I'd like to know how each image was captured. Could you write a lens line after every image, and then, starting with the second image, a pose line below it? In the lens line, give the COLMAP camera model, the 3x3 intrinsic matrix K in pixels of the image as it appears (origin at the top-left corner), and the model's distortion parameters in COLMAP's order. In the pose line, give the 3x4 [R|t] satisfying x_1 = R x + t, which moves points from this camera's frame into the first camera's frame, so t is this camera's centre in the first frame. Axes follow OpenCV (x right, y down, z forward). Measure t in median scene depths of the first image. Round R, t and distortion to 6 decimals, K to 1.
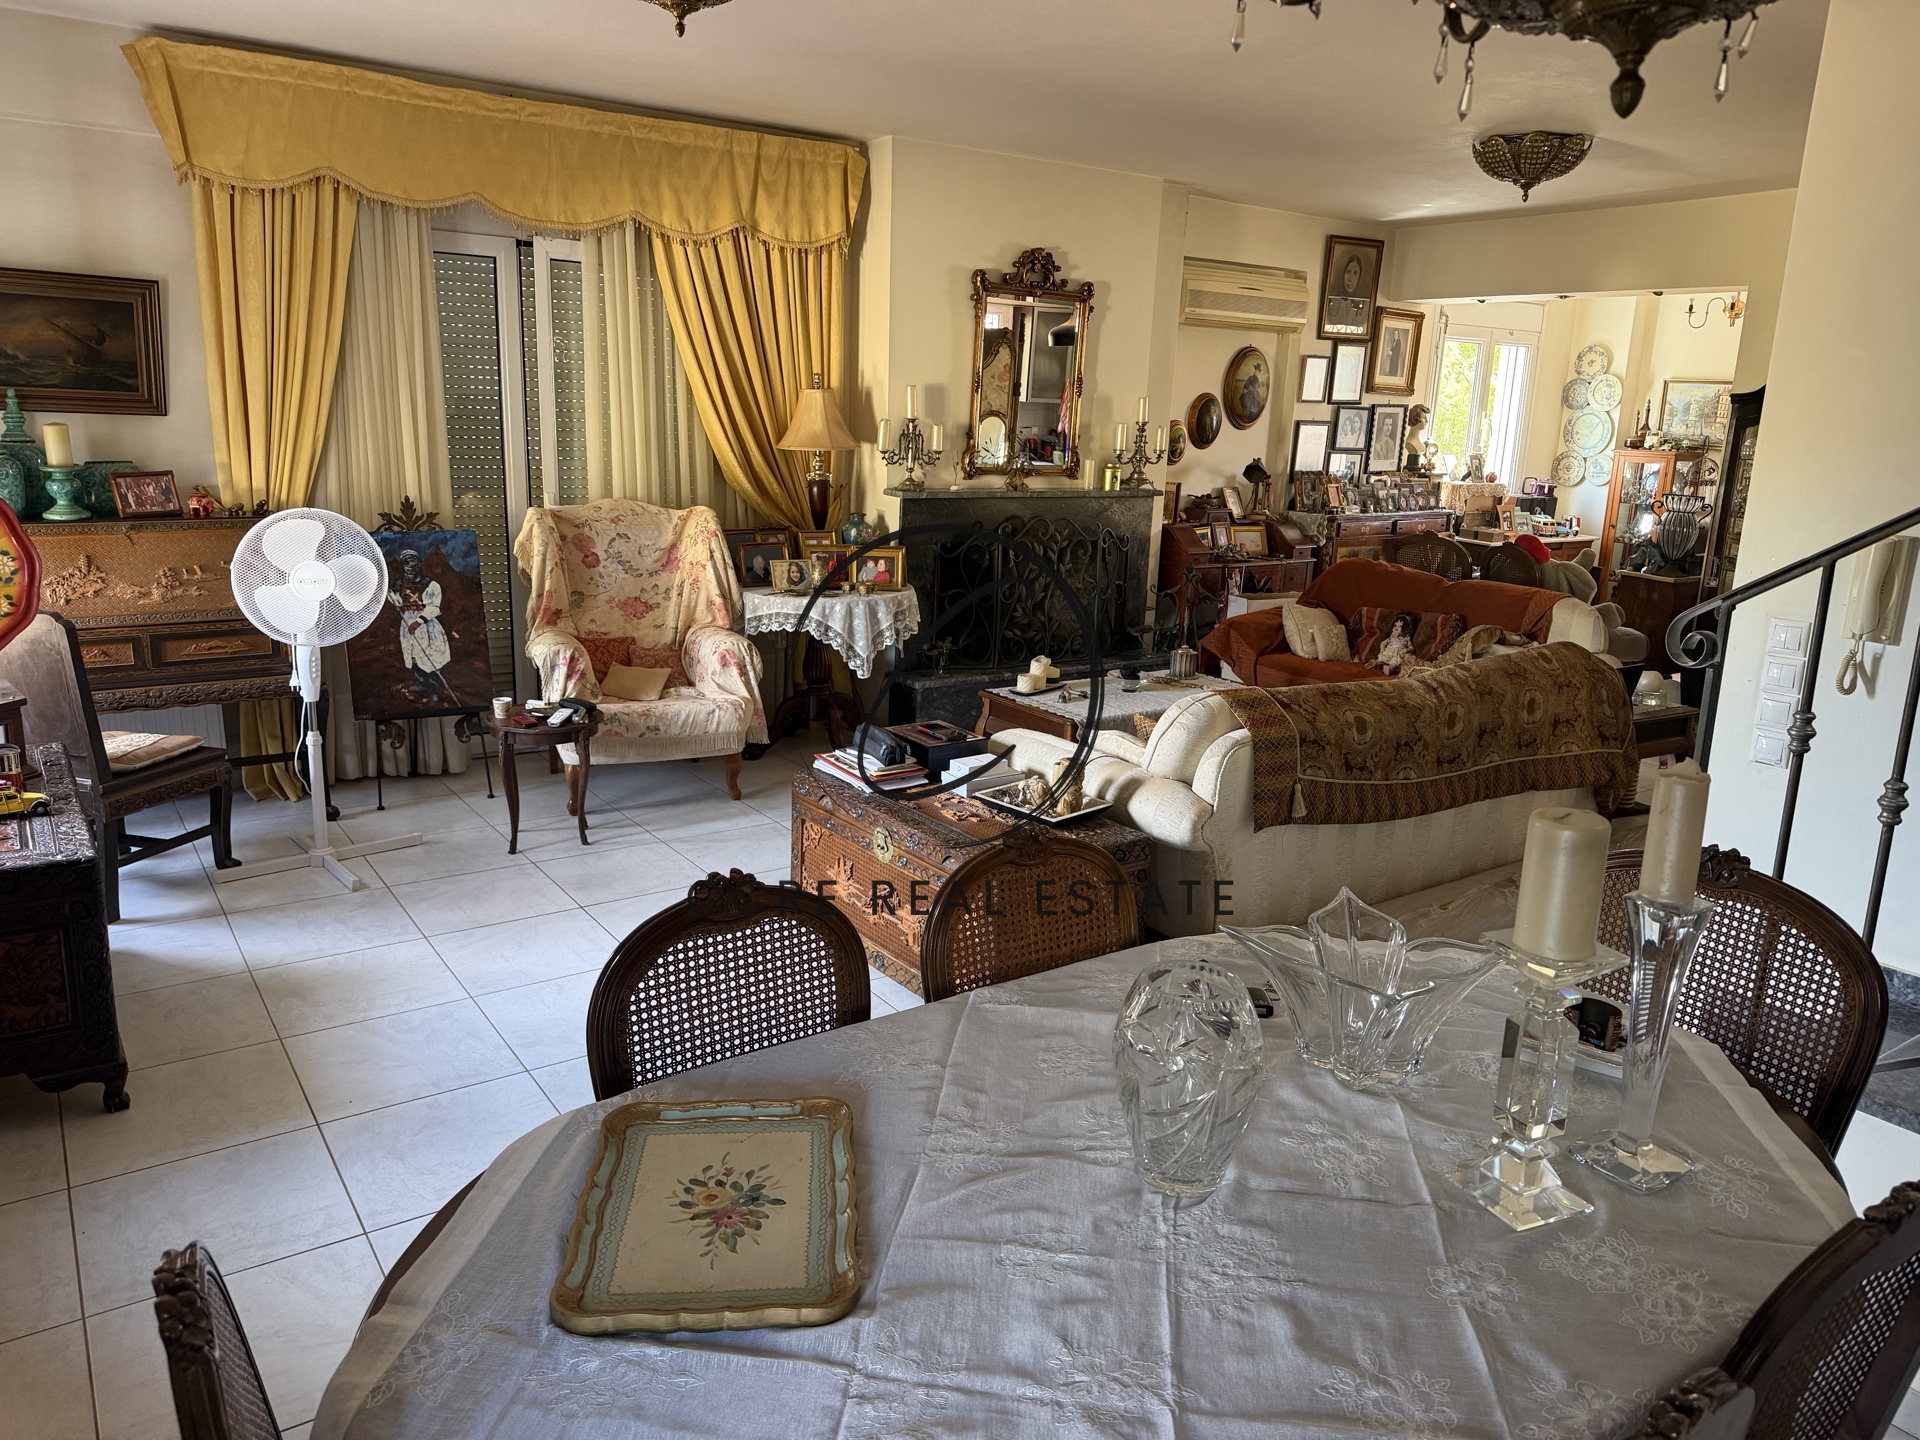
lens RADIAL K [[1366.2, 0, 945.1], [0, 1366.2, 724.8], [0, 0, 1]] dist [0.177106, -0.361309]
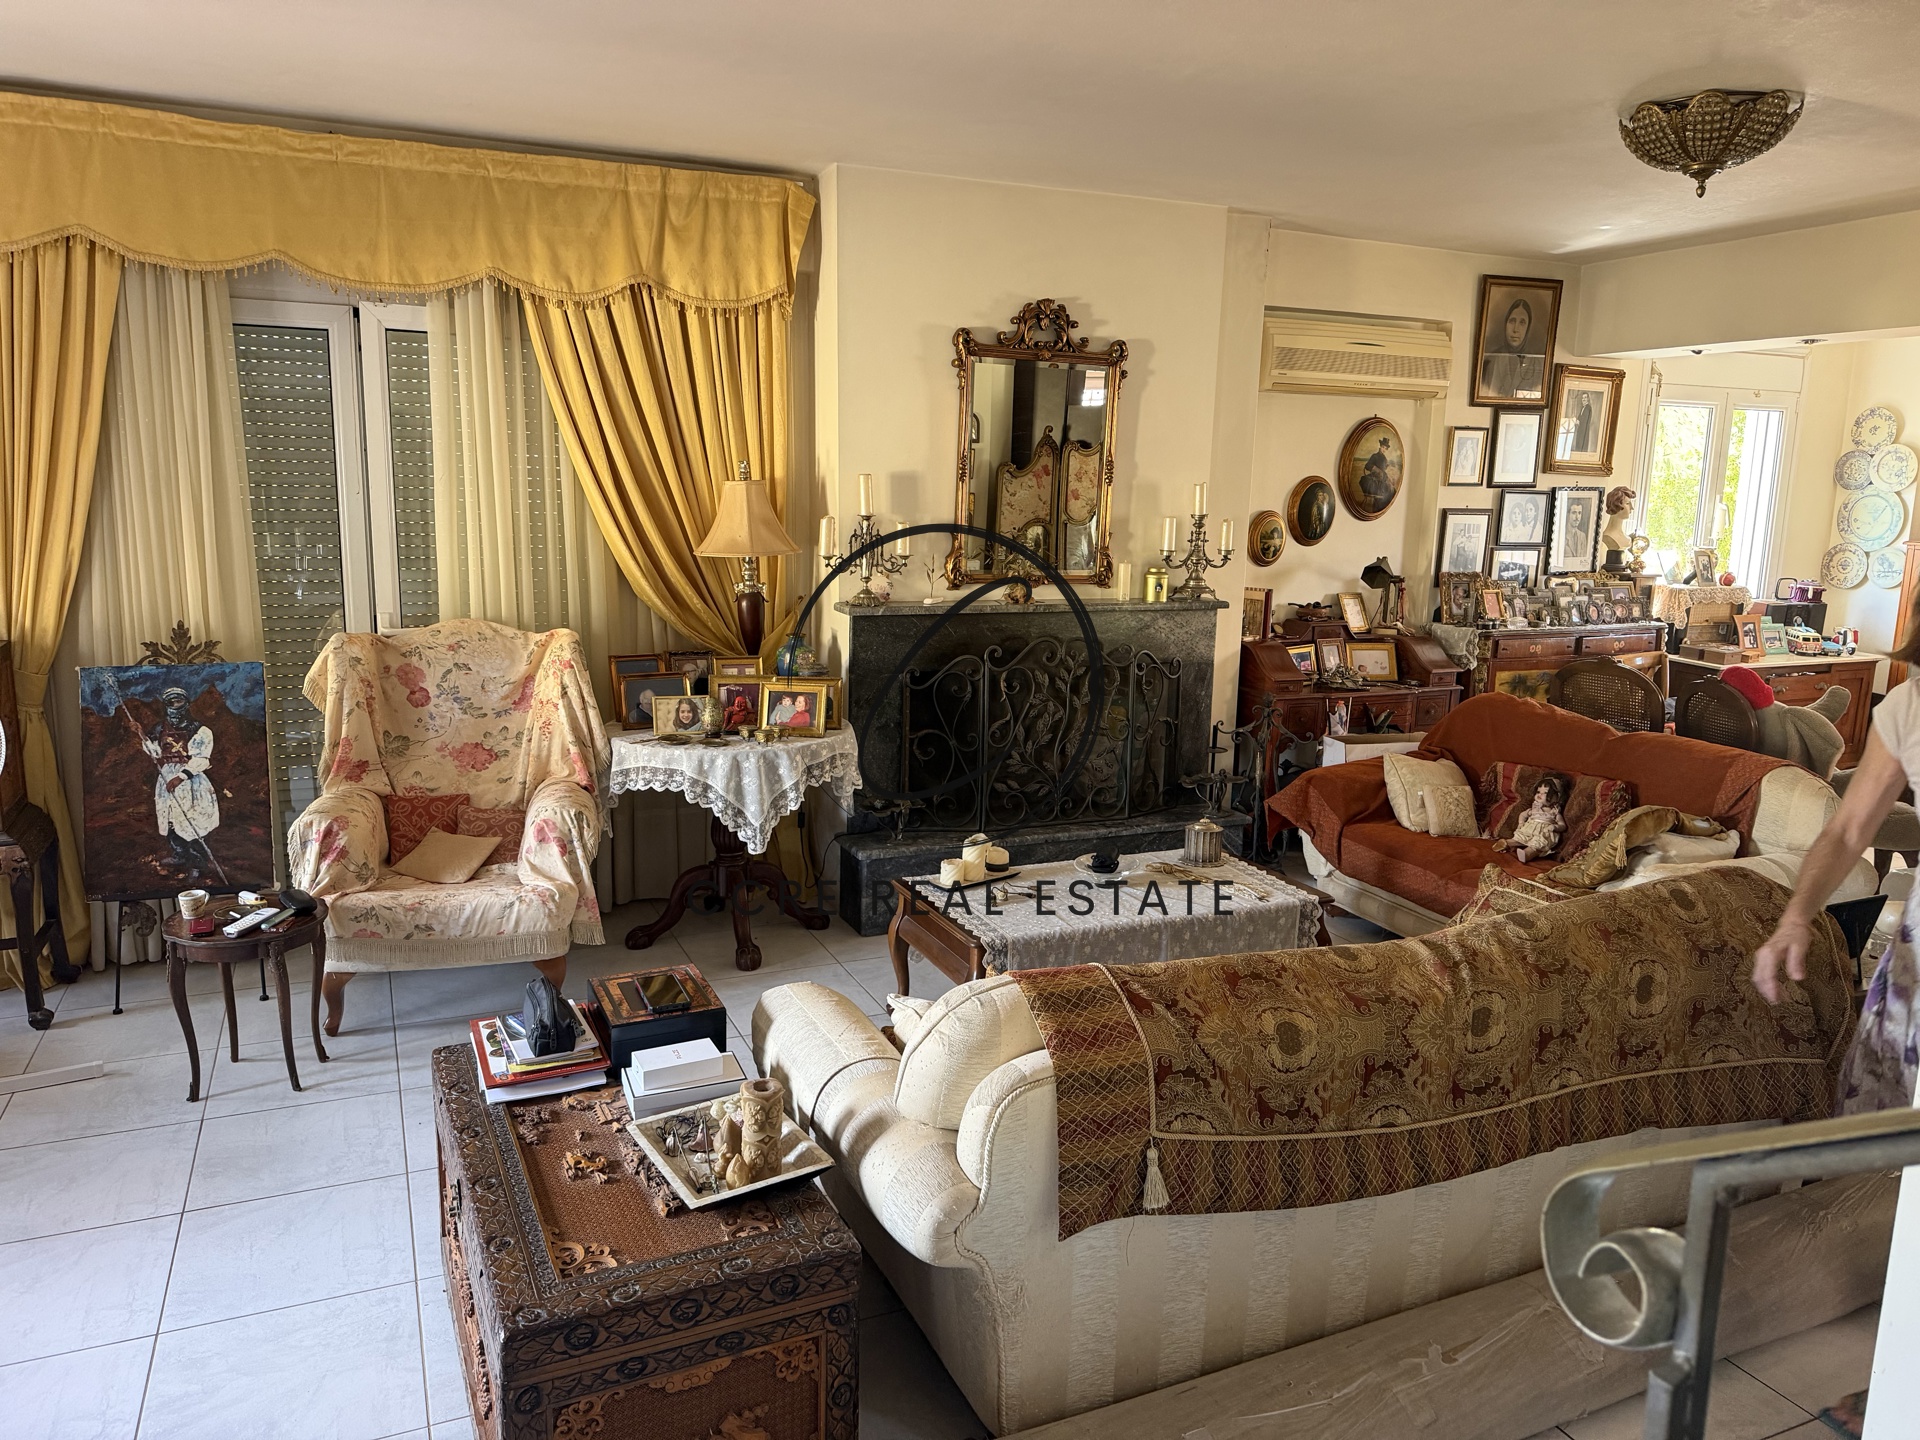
lens RADIAL K [[1339.2, 0, 964.6], [0, 1339.2, 720.2], [0, 0, 1]] dist [0.114709, -0.175341]
pose [[0.980730, 0.018901, -0.194454, 0.192137], [-0.030255, 0.997995, -0.055587, -0.068489], [0.193014, 0.060399, 0.979335, 0.283321]]
